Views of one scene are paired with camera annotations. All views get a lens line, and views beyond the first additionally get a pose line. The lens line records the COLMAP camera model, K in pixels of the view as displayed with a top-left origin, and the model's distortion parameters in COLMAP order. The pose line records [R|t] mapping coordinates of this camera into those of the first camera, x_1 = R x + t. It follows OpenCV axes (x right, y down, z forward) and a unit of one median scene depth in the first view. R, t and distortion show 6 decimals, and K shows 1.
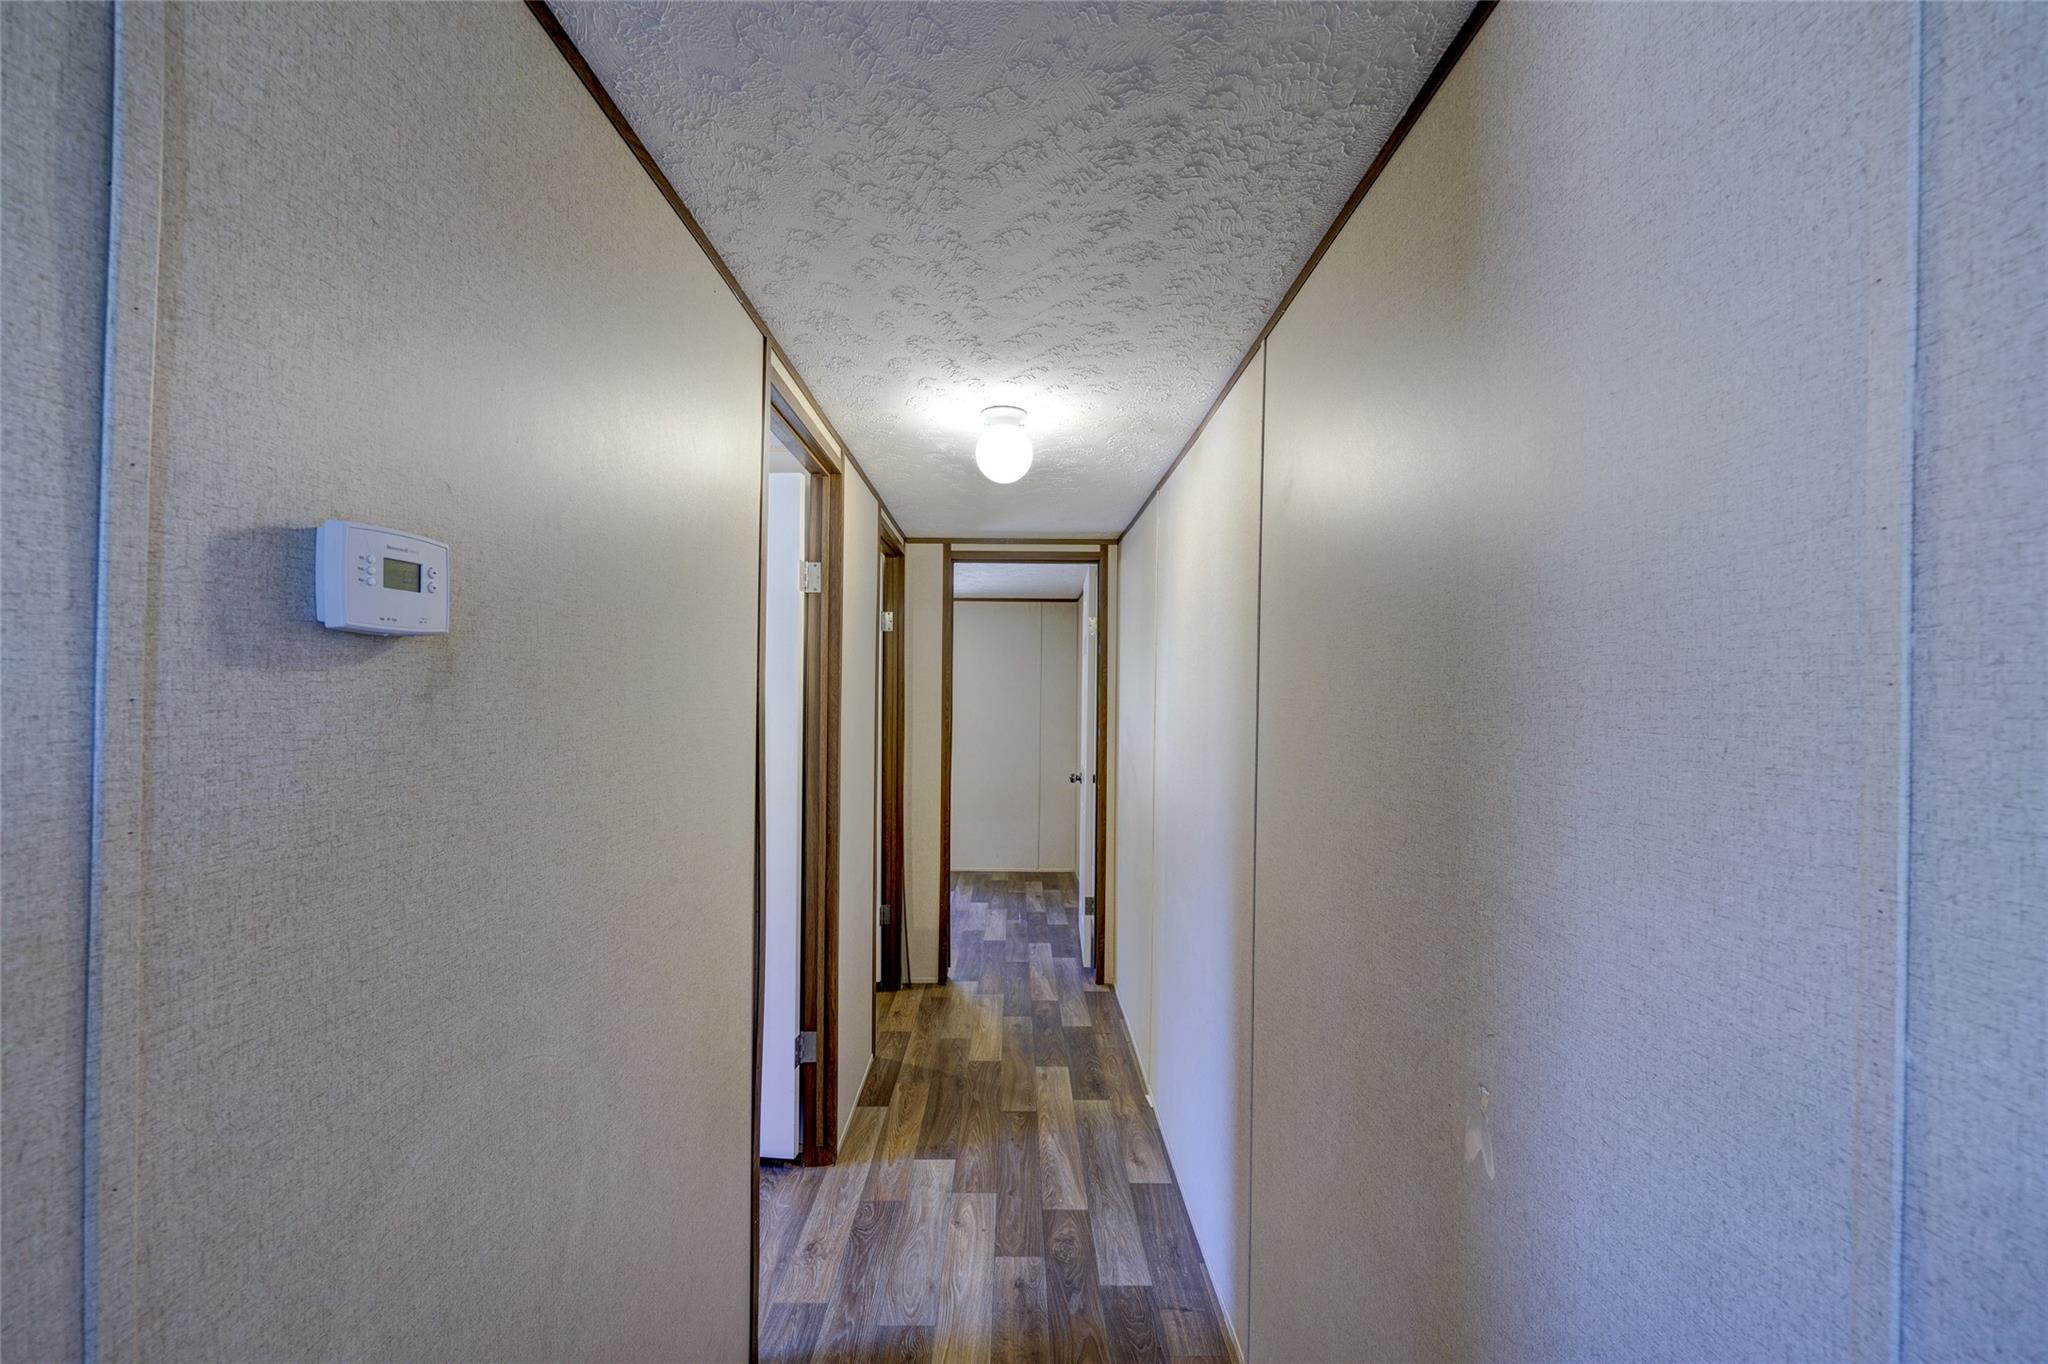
lens RADIAL K [[821.8, 0, 1008.6], [0, 821.8, 680.0], [0, 0, 1]] dist [0.004456, -0.000214]
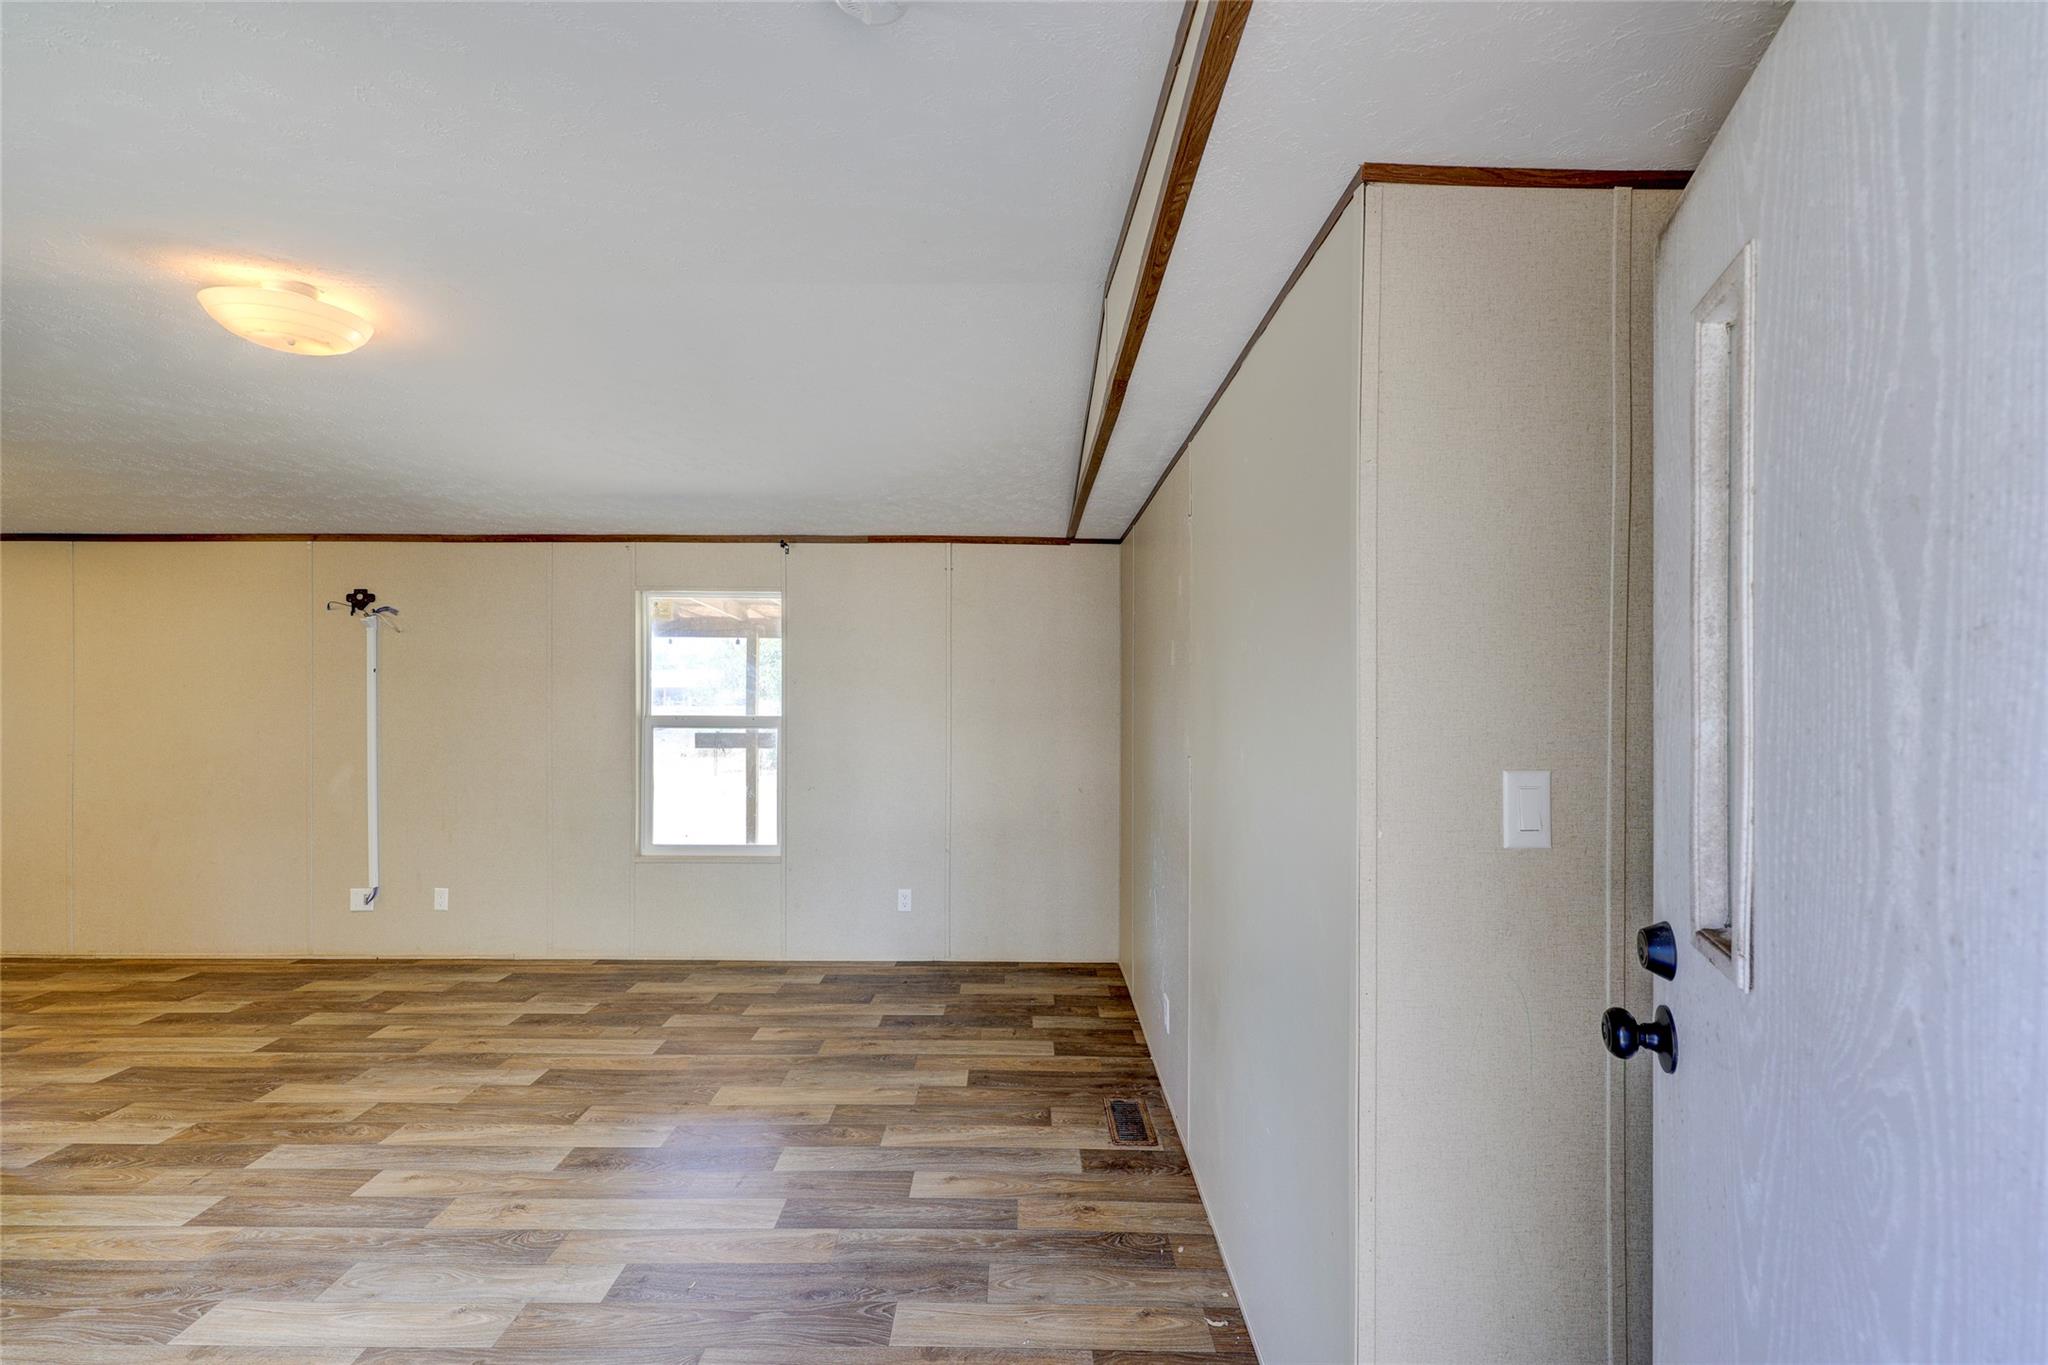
lens RADIAL K [[821.8, 0, 1017.5], [0, 821.8, 696.4], [0, 0, 1]] dist [0.004456, -0.000214]
pose [[-0.002604, 0.006512, -0.999975, 1.094533], [0.016827, 0.999837, 0.006467, 0.036715], [0.999855, -0.016810, -0.002713, 1.701196]]
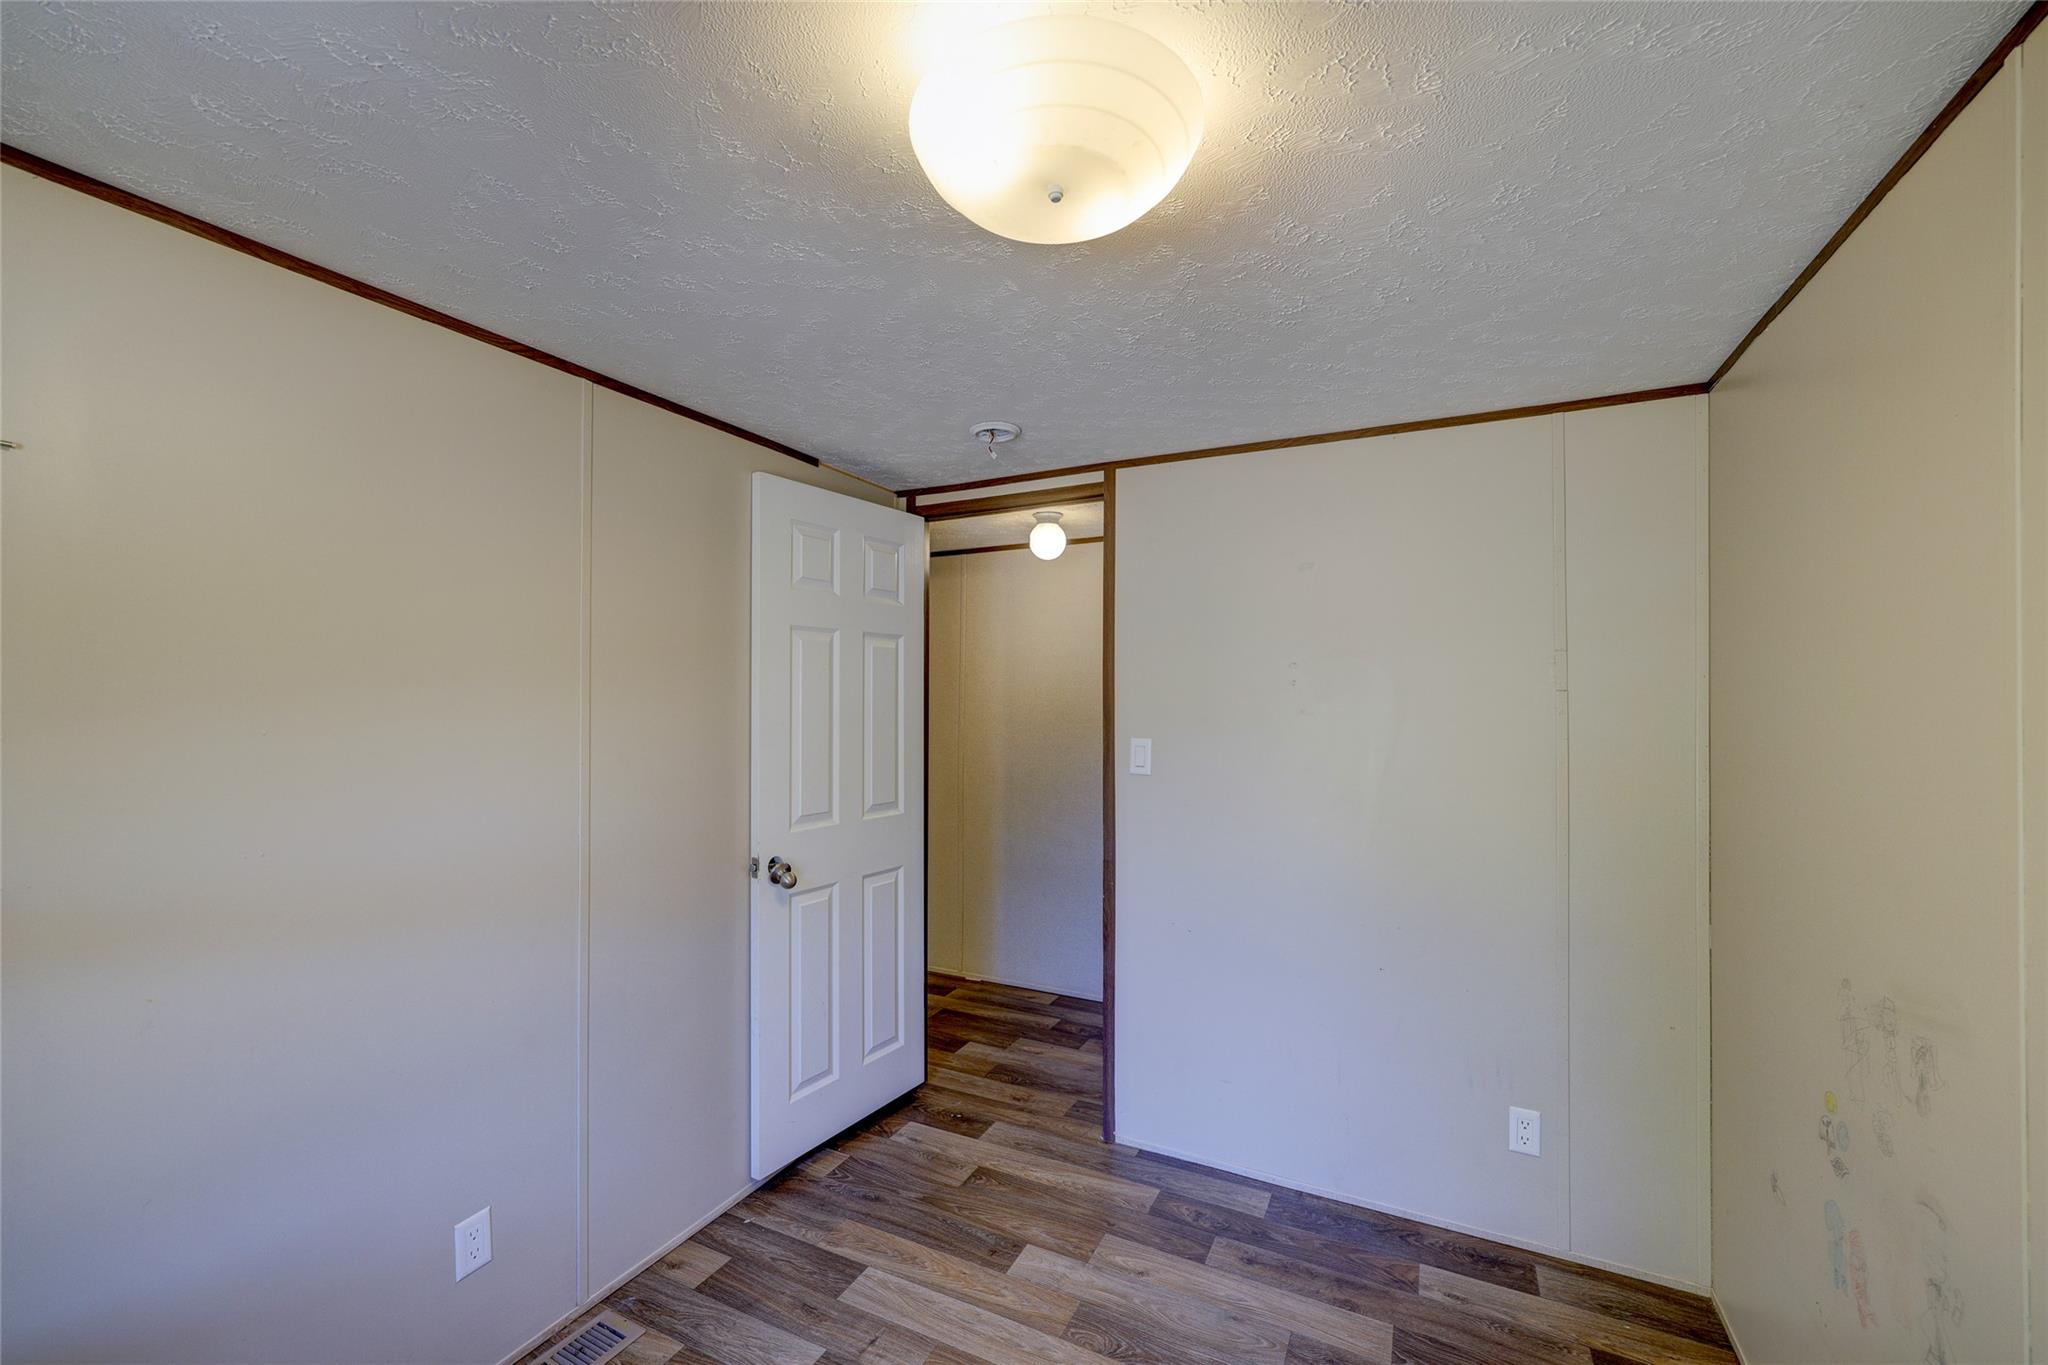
lens RADIAL K [[821.8, 0, 1019.6], [0, 821.8, 698.1], [0, 0, 1]] dist [0.004456, -0.000214]
pose [[0.450514, -0.003811, 0.892761, -0.832507], [-0.008589, 0.999926, 0.008603, 0.006883], [-0.892728, -0.011544, 0.450448, 0.626746]]
